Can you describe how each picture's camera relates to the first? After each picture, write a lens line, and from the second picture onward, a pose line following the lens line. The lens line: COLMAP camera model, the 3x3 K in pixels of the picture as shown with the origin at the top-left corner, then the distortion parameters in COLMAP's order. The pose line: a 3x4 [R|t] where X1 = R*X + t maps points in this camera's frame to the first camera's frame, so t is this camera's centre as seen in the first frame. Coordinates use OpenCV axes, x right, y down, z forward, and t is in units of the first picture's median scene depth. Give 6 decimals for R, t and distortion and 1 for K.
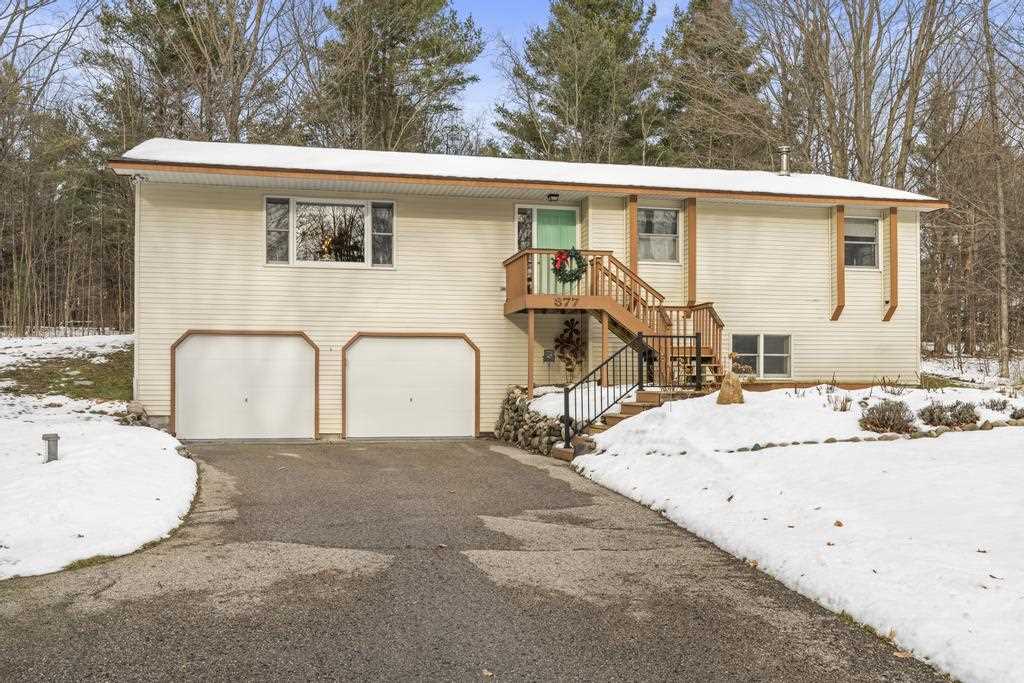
lens RADIAL K [[949.7, 0, 512.2], [0, 949.7, 359.6], [0, 0, 1]] dist [-0.017247, 0.000000]
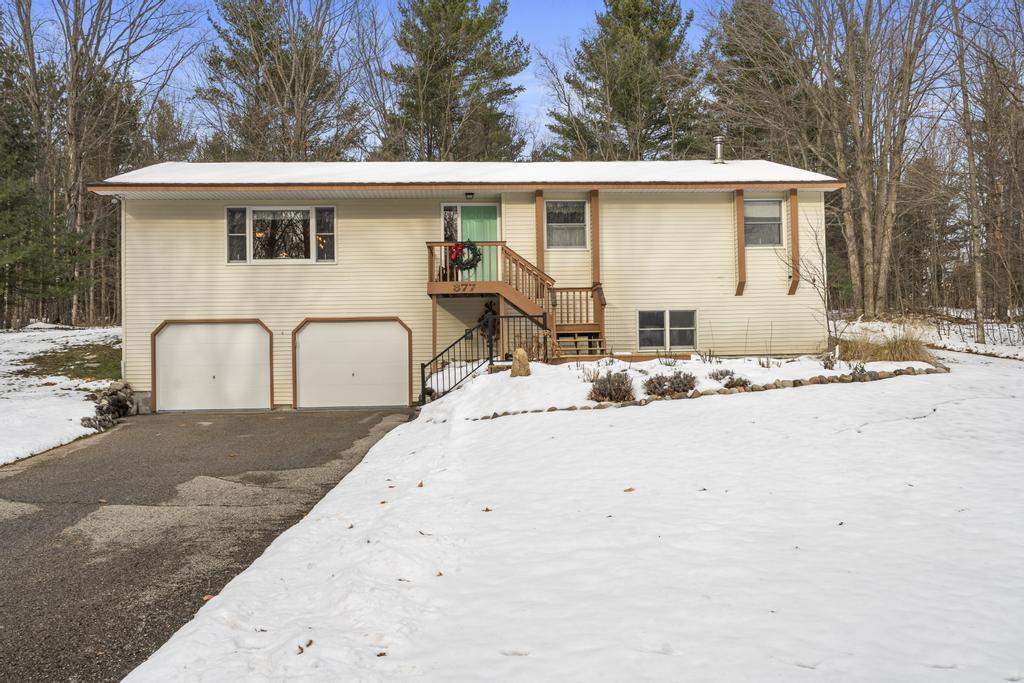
lens RADIAL K [[847.6, 0, 512.6], [0, 847.6, 319.4], [0, 0, 1]] dist [-0.021344, 0.000714]
pose [[0.987053, -0.025432, -0.158367, 0.250031], [0.022648, 0.999556, -0.019364, -0.001140], [0.158789, 0.015527, 0.987190, 0.003401]]
